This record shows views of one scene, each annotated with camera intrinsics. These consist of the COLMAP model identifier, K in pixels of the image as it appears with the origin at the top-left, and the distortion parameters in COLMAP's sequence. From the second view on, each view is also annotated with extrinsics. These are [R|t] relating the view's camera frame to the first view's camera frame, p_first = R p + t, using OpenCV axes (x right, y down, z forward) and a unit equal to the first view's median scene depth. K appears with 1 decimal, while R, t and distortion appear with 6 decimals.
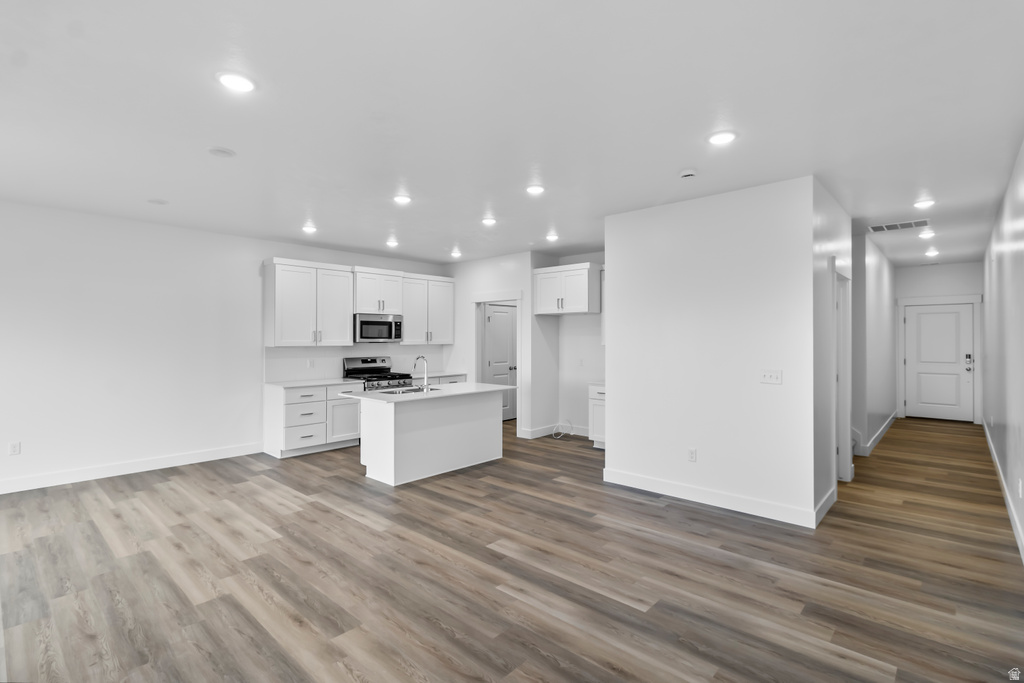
lens RADIAL K [[489.1, 0, 530.6], [0, 489.1, 334.8], [0, 0, 1]] dist [0.002750, -0.001077]
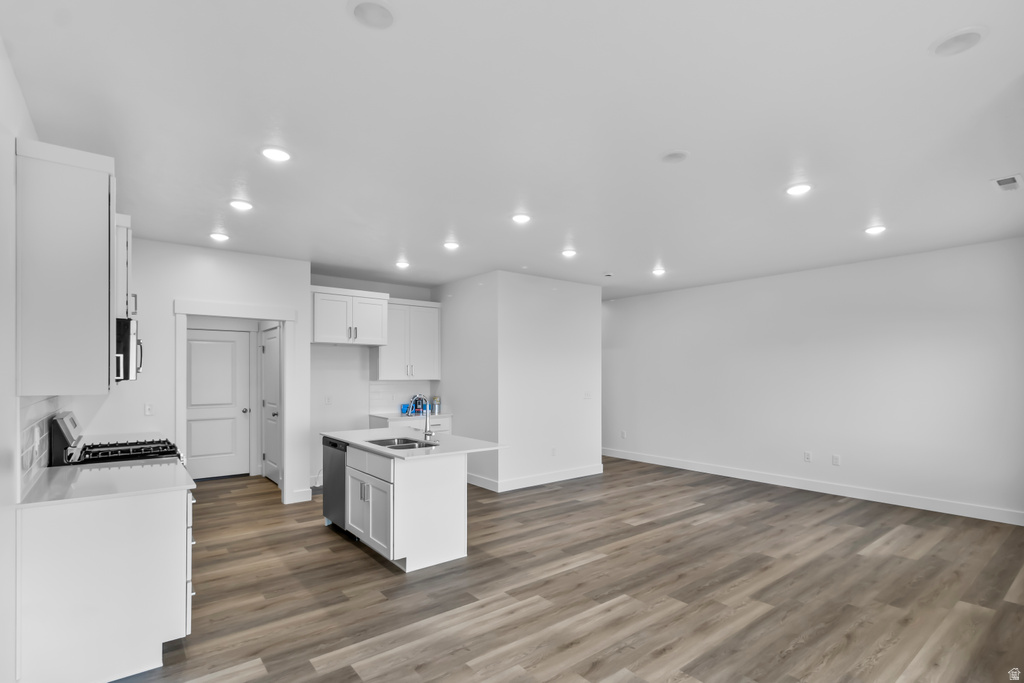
lens RADIAL K [[489.1, 0, 525.6], [0, 489.1, 374.0], [0, 0, 1]] dist [0.002750, -0.001077]
pose [[0.158174, -0.000350, 0.987411, -0.865735], [-0.009396, 0.999954, 0.001860, 0.005605], [-0.987367, -0.009572, 0.158163, 0.634782]]
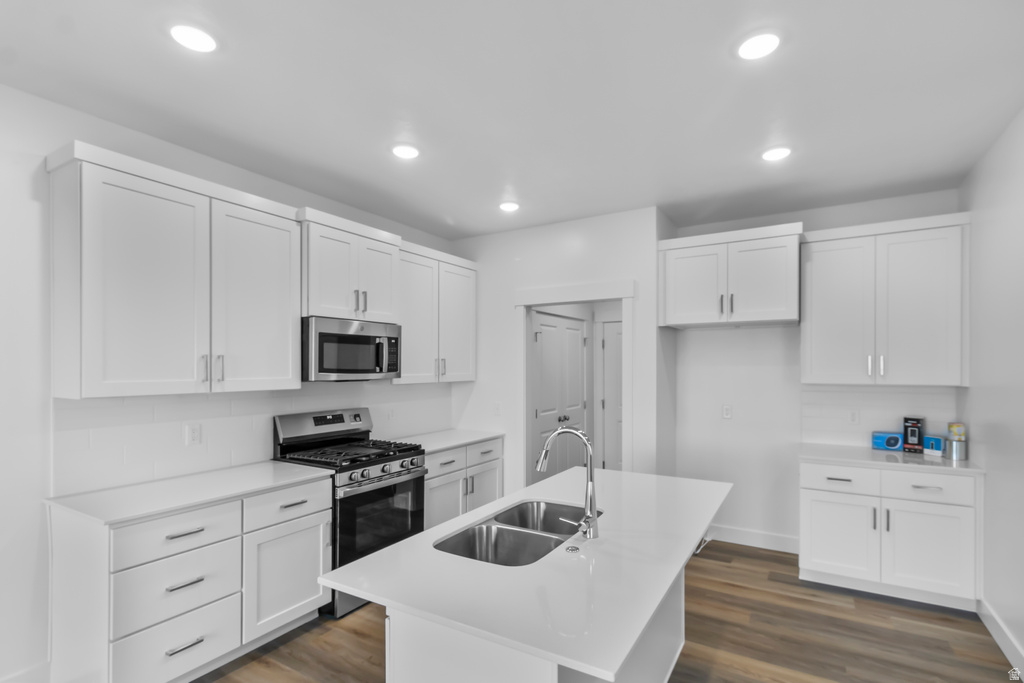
lens RADIAL K [[477.5, 0, 520.6], [0, 477.5, 364.3], [0, 0, 1]] dist [0.015512, 0.000631]
pose [[0.981366, -0.002130, 0.192137, -0.287813], [0.002130, 0.999998, 0.000206, 0.000321], [-0.192137, 0.000207, 0.981368, 0.616086]]
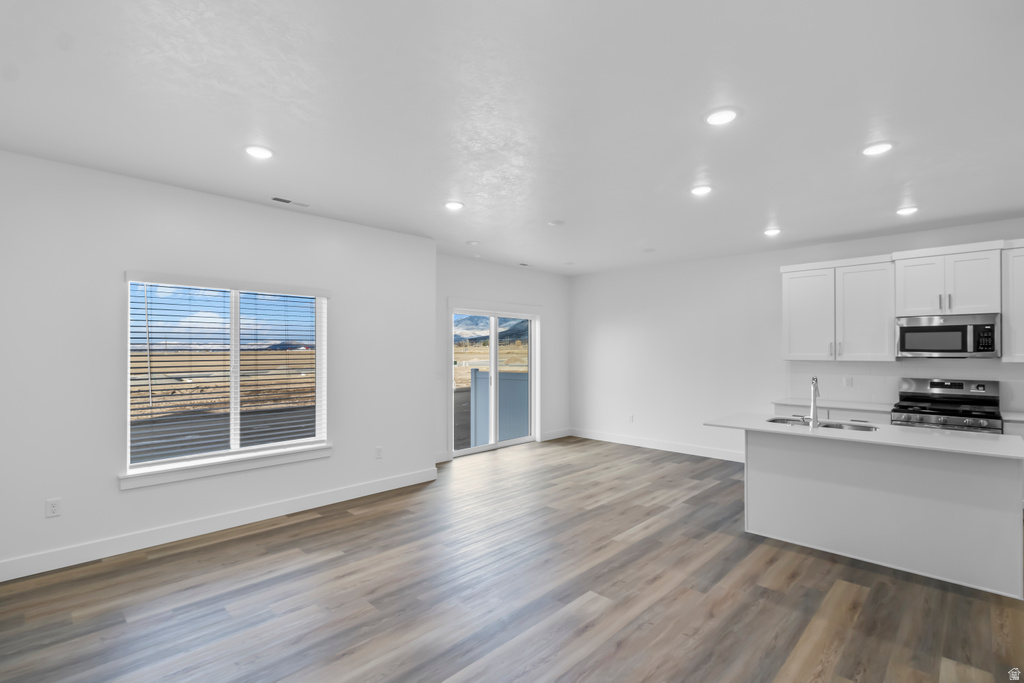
lens RADIAL K [[477.5, 0, 504.8], [0, 477.5, 351.3], [0, 0, 1]] dist [0.015512, 0.000631]
pose [[-0.060069, 0.001748, -0.998193, 0.450907], [0.009829, 0.999951, 0.001160, 0.000284], [0.998146, -0.009742, -0.060083, 0.526246]]
